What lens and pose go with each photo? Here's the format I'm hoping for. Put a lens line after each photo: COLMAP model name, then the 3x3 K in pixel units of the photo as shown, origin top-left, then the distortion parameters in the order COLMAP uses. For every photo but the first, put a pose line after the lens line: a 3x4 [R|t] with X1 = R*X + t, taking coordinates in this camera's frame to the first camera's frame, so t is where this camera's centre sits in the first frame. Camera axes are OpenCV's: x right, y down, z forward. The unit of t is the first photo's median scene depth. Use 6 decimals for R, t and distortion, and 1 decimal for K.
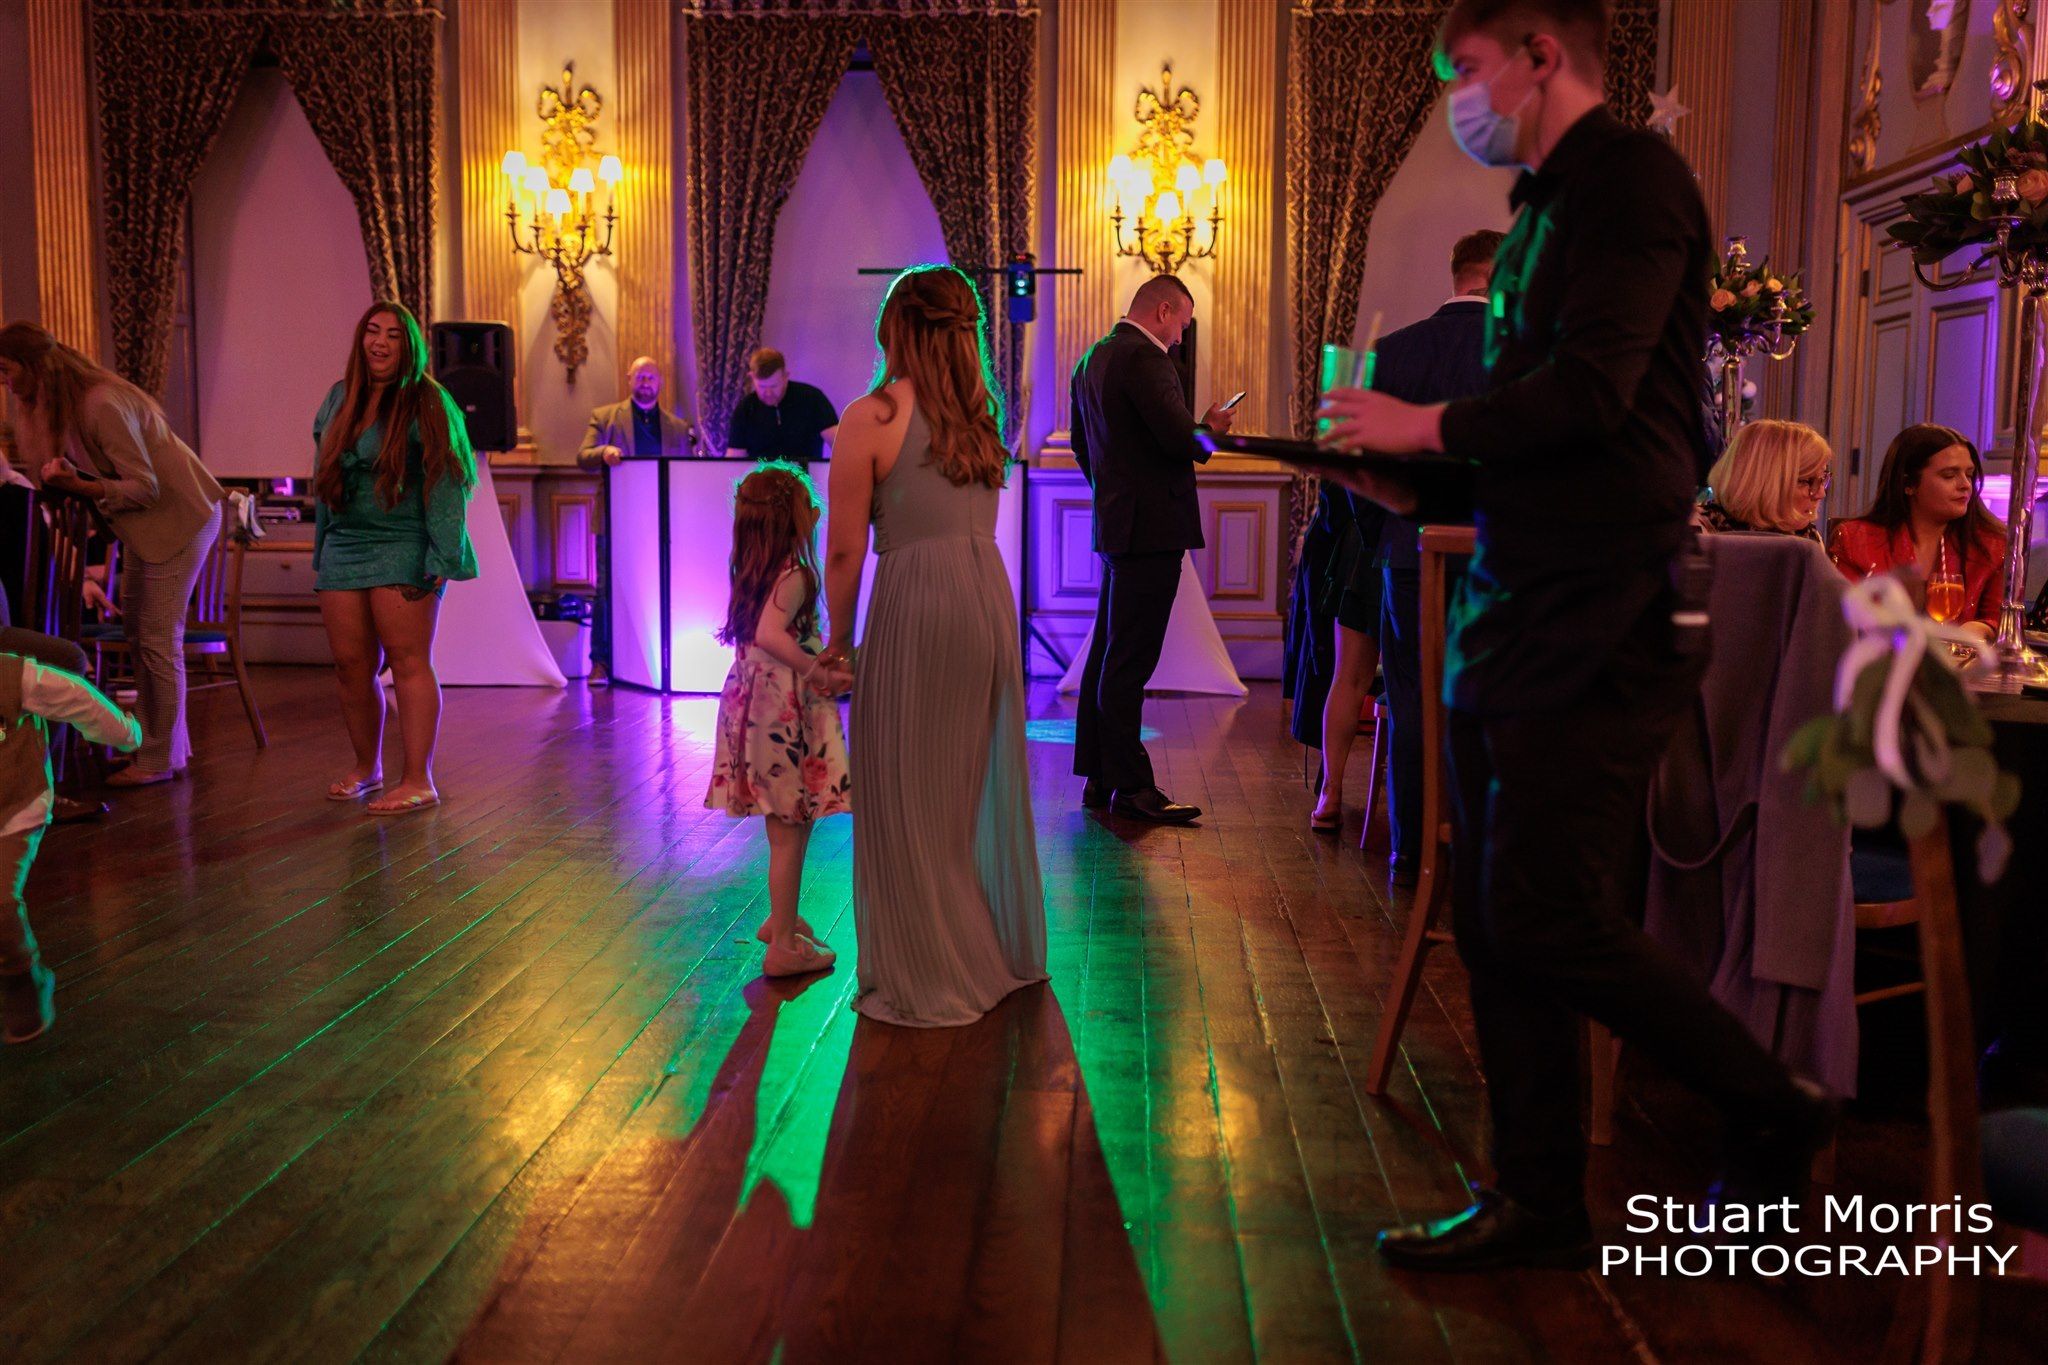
lens RADIAL K [[1930.0, 0, 1024.0], [0, 1930.0, 682.5], [0, 0, 1]] dist [-0.000336, 0.021152]
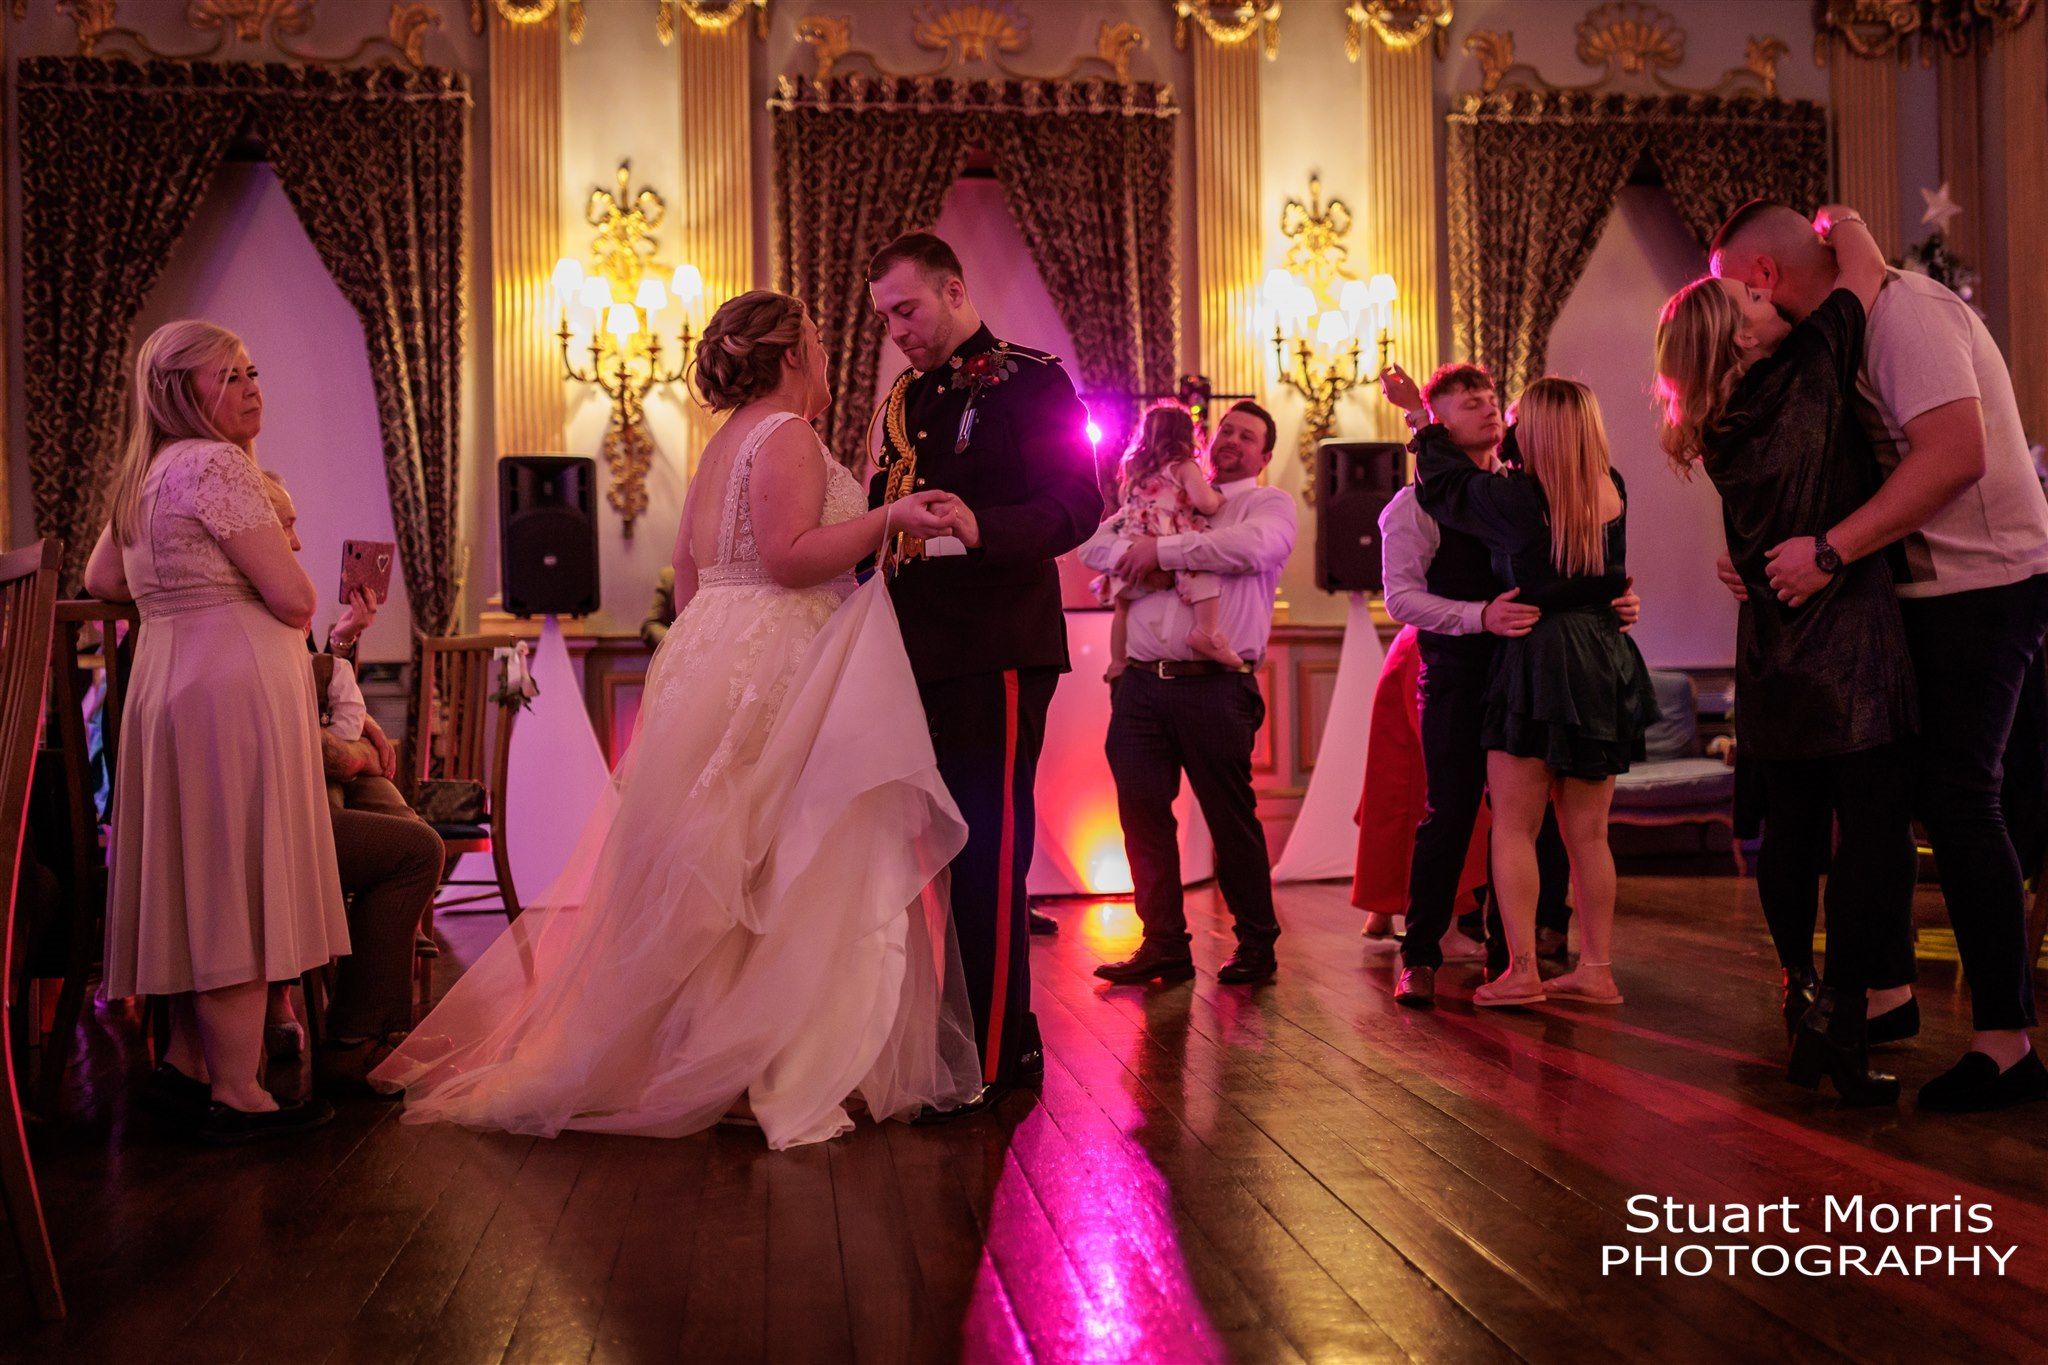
lens RADIAL K [[1930.0, 0, 1024.0], [0, 1930.0, 682.5], [0, 0, 1]] dist [-0.000336, 0.021152]
pose [[0.983858, -0.027112, 0.176888, -0.222245], [0.046975, 0.992921, -0.109090, 0.004442], [-0.172678, 0.115638, 0.978167, 0.176831]]
